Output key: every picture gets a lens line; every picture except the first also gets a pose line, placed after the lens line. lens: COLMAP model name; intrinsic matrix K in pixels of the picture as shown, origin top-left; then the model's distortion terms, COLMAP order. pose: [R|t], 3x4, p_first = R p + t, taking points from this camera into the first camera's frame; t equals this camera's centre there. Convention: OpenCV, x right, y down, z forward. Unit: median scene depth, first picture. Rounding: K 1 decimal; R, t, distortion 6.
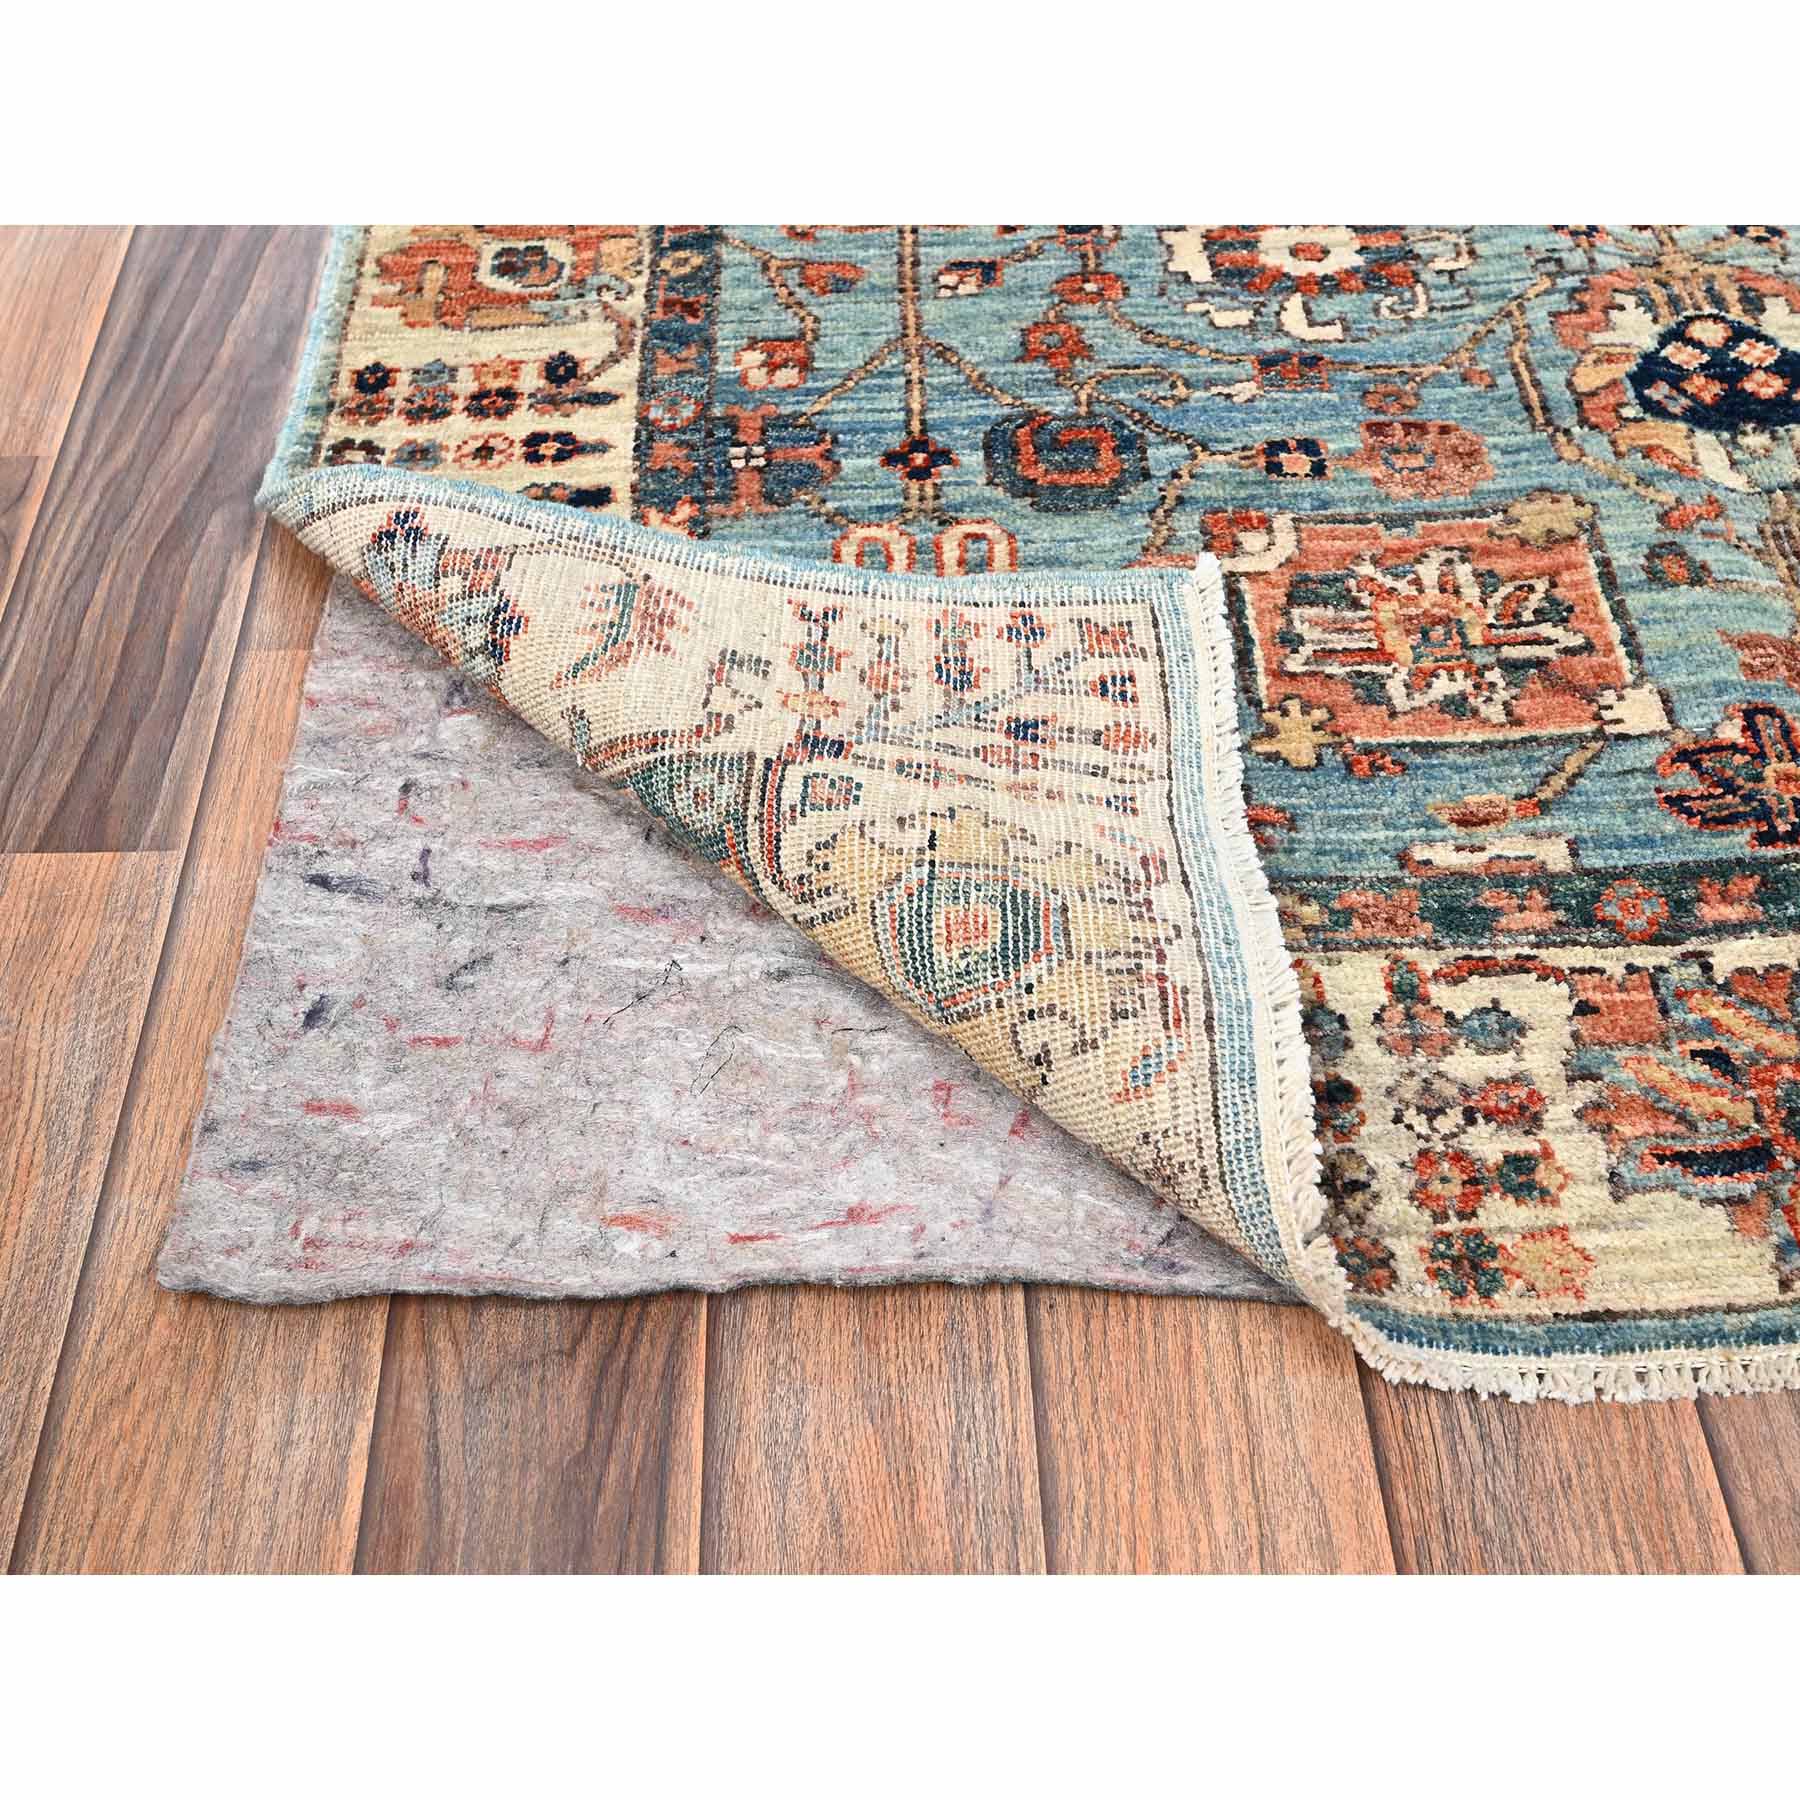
lens RADIAL K [[1819.1, 0, 914.0], [0, 1819.1, 905.3], [0, 0, 1]] dist [0.010532, 0.000000]
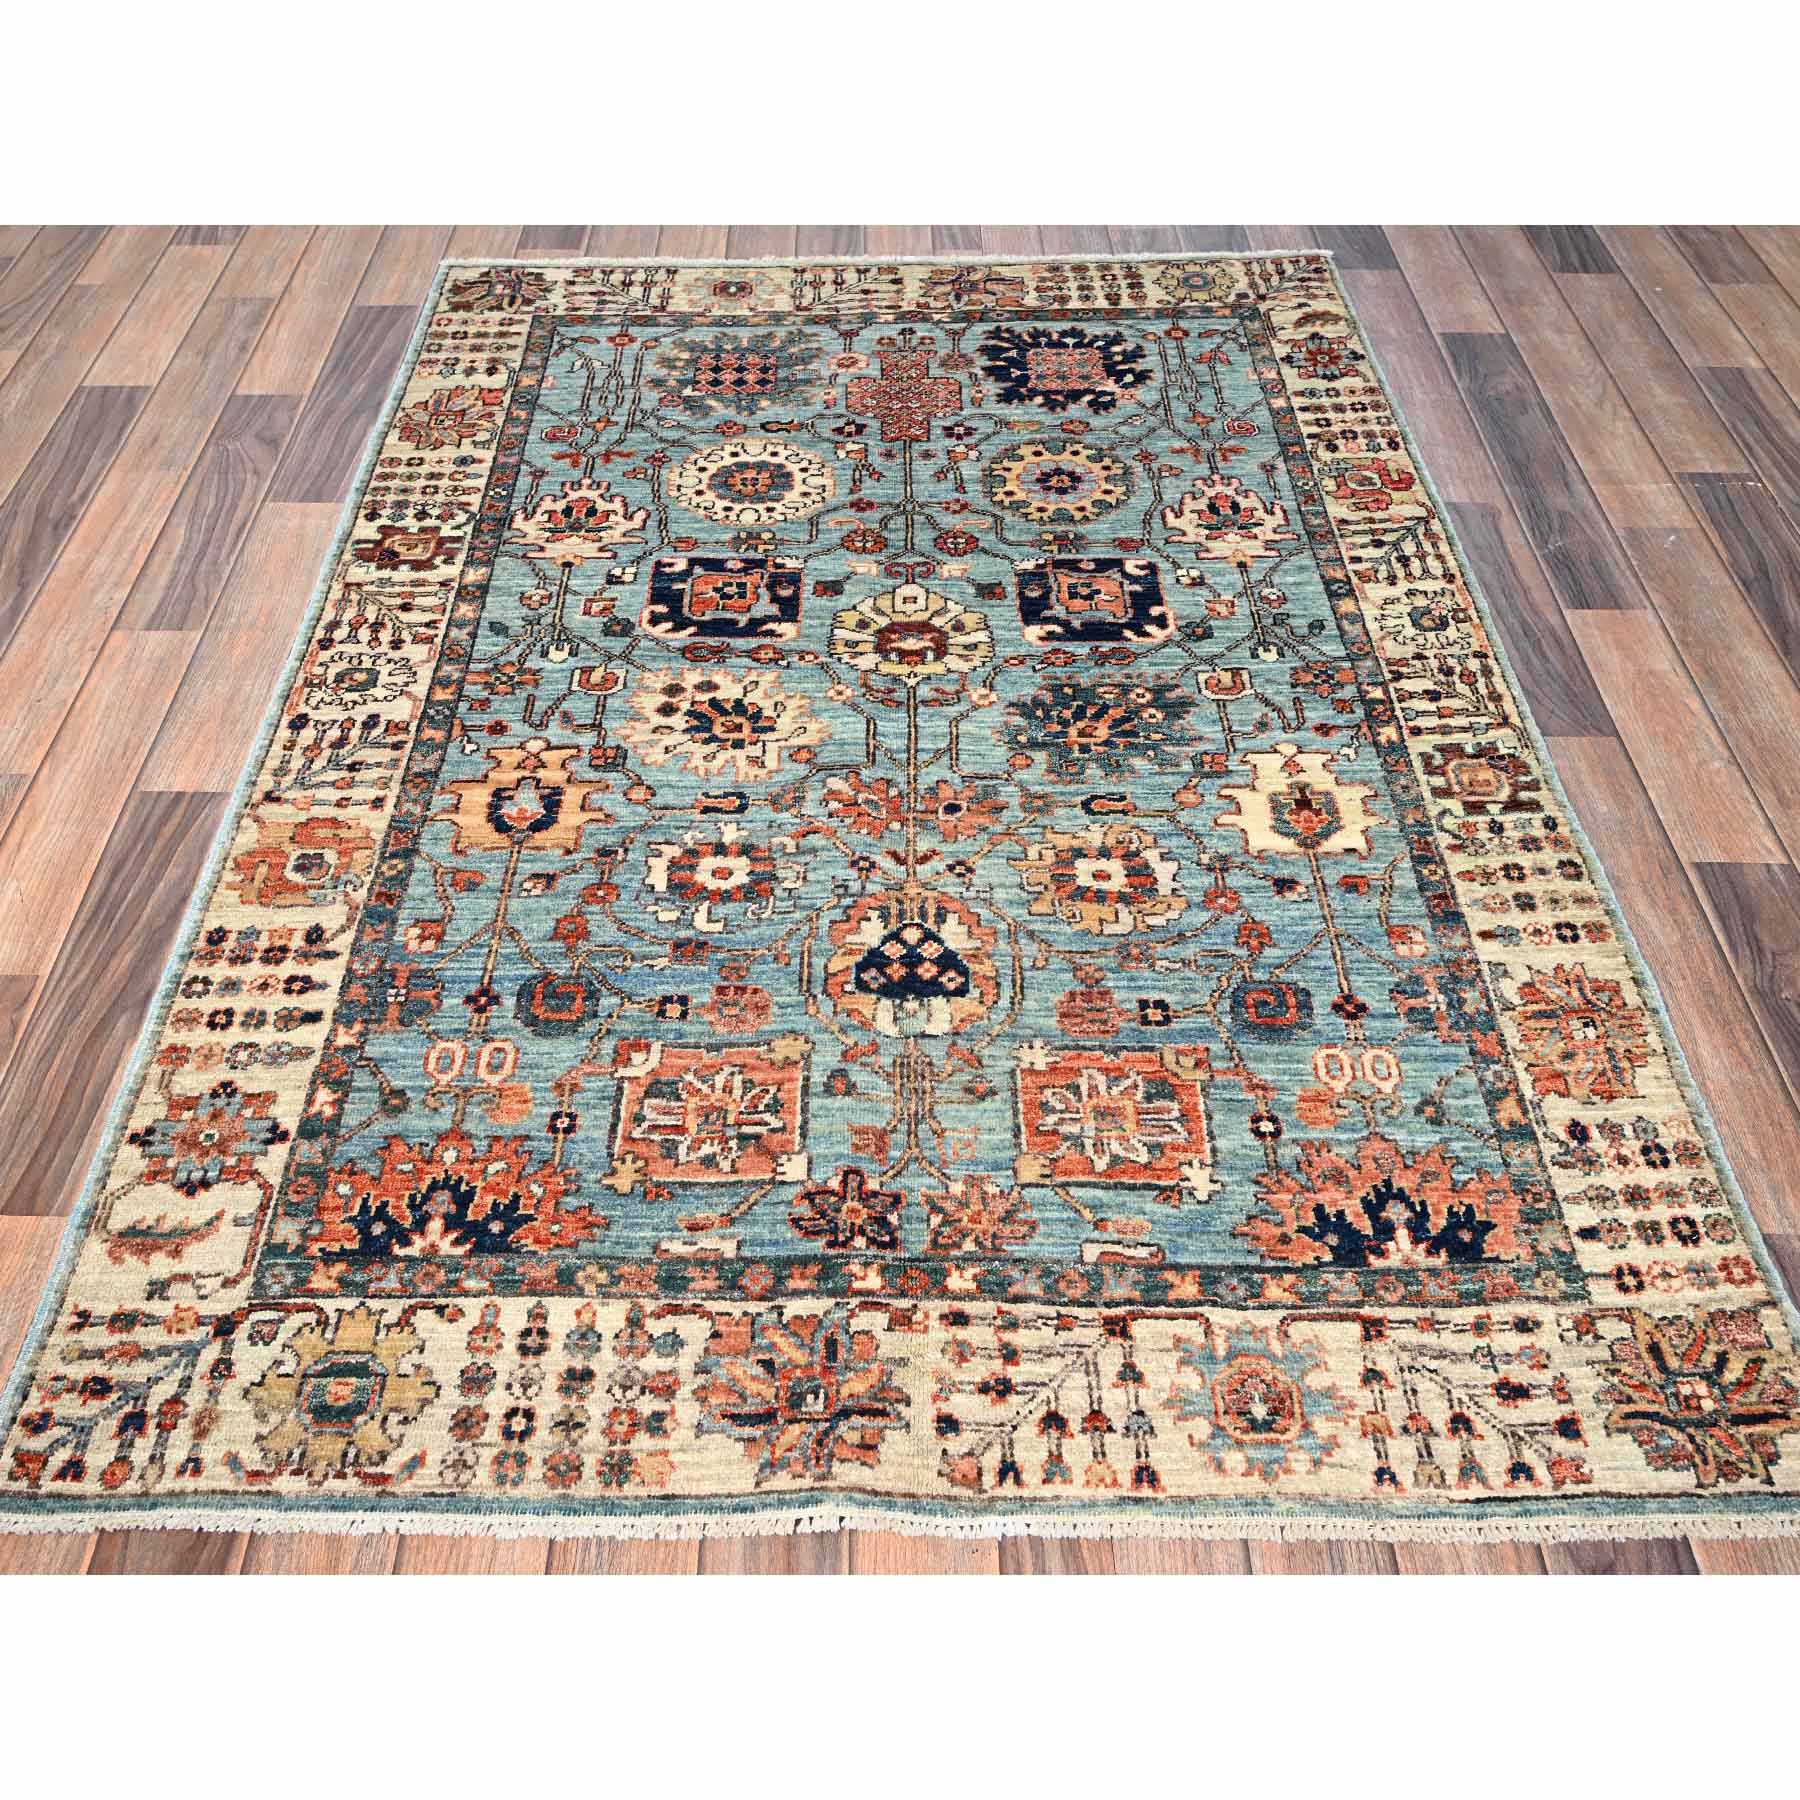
lens RADIAL K [[1472.1, 0, 883.2], [0, 1472.1, 892.6], [0, 0, 1]] dist [0.017029, -0.004139]
pose [[0.999245, 0.023185, -0.031164, 0.453432], [-0.025323, 0.997224, -0.070028, -0.250612], [0.029454, 0.070764, 0.997058, -0.527446]]
